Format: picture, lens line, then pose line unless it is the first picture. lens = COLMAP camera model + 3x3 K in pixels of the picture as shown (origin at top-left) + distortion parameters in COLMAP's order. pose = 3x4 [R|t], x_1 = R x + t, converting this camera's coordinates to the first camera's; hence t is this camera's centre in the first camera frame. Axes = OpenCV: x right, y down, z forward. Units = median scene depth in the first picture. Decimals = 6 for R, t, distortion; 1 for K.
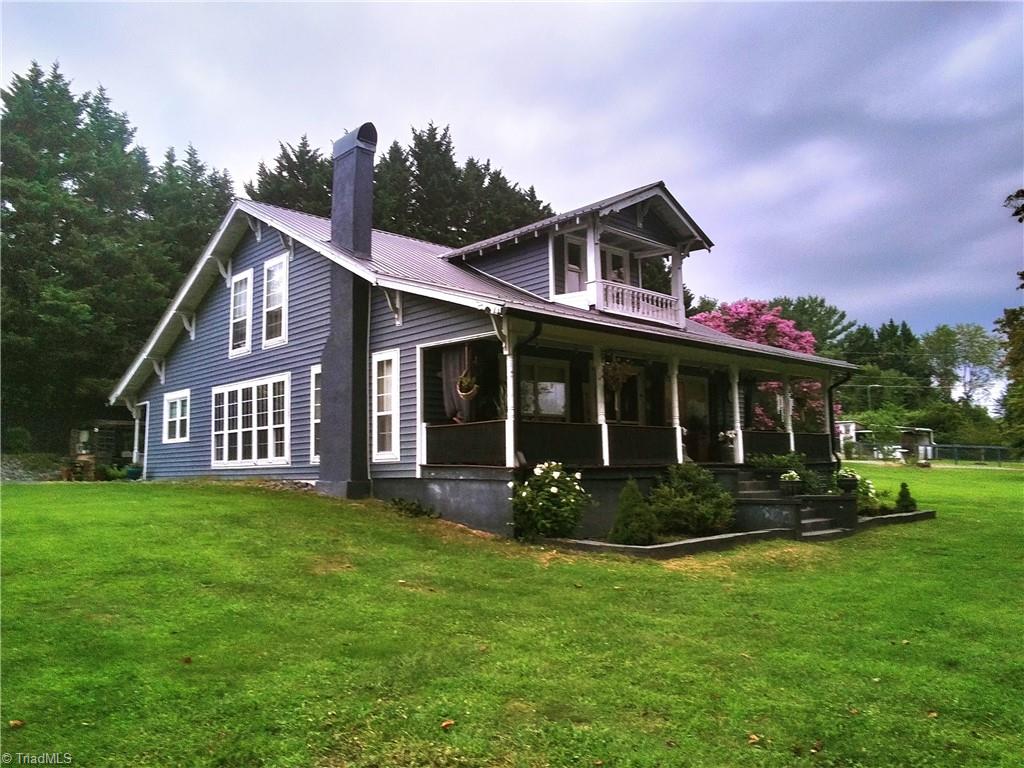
lens RADIAL K [[792.5, 0, 515.3], [0, 792.5, 378.9], [0, 0, 1]] dist [-0.006245, -0.003783]
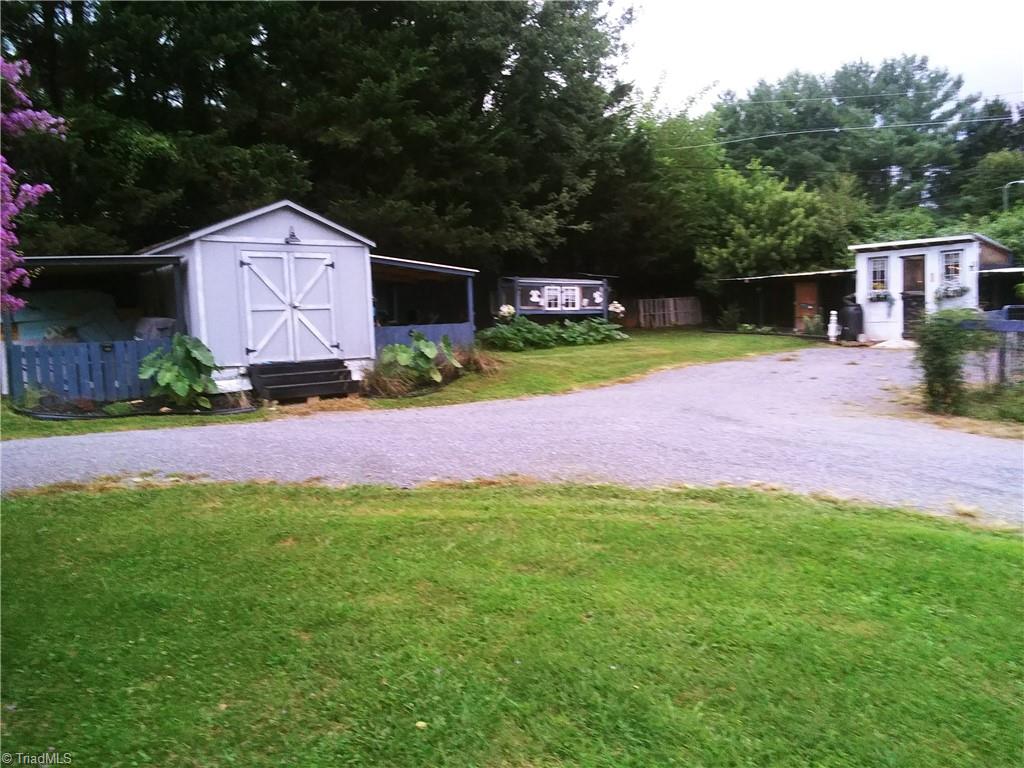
lens RADIAL K [[792.5, 0, 515.3], [0, 792.5, 378.9], [0, 0, 1]] dist [-0.006245, -0.003783]
pose [[0.993235, -0.021638, -0.114086, 0.142805], [0.041162, 0.984293, 0.171675, 0.023336], [0.108580, -0.175210, 0.978525, 0.336919]]
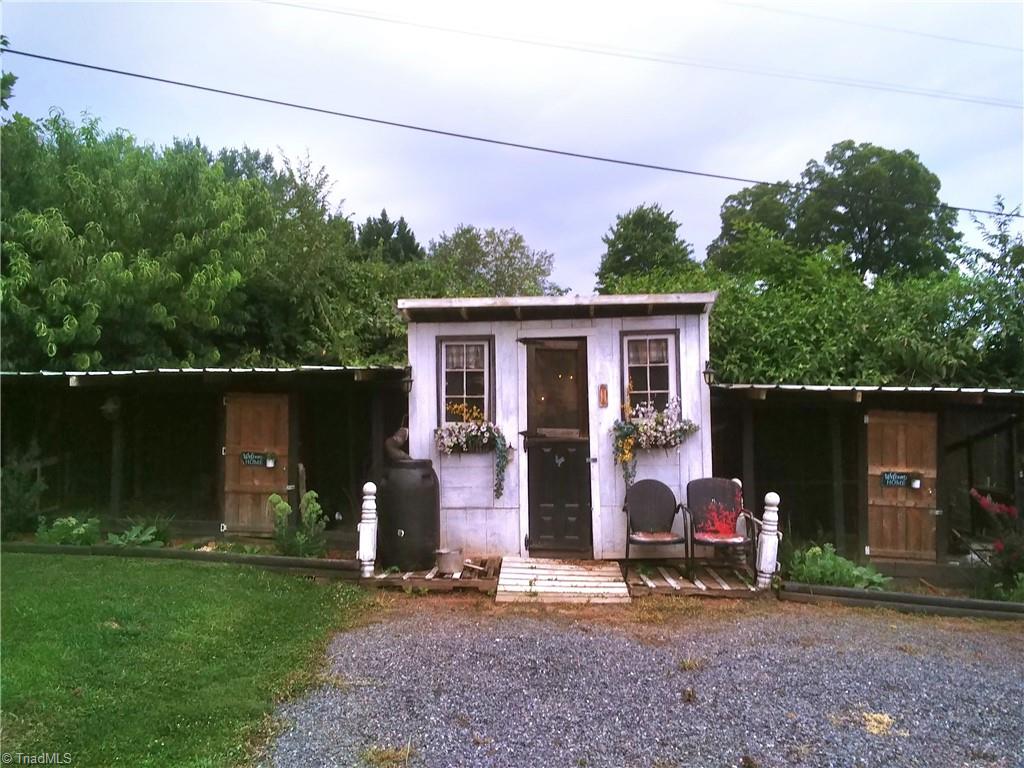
lens RADIAL K [[792.5, 0, 515.3], [0, 792.5, 378.9], [0, 0, 1]] dist [-0.006245, -0.003783]
pose [[0.749454, 0.033209, 0.661223, 0.164737], [-0.054411, 0.998452, 0.011526, 0.033741], [-0.659817, -0.044616, 0.750100, 0.483083]]
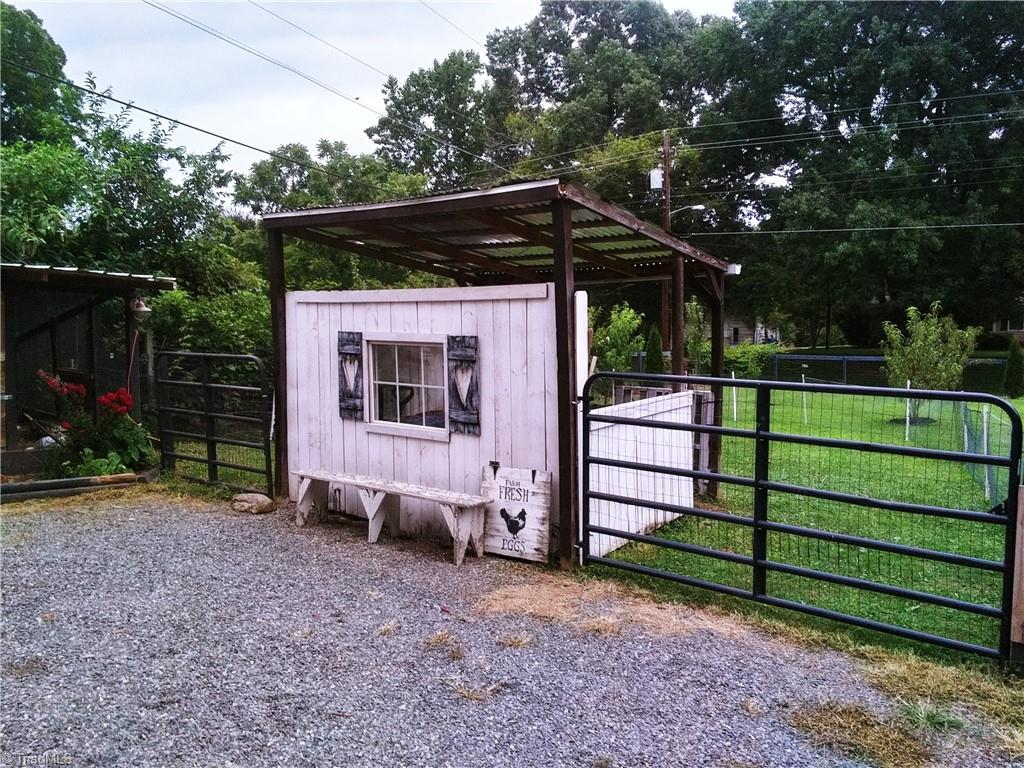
lens RADIAL K [[792.5, 0, 515.3], [0, 792.5, 378.9], [0, 0, 1]] dist [-0.006245, -0.003783]
pose [[-0.116708, -0.079971, 0.989941, 0.168833], [-0.084049, 0.993972, 0.070388, 0.034479], [-0.989603, -0.074989, -0.122726, 0.477628]]
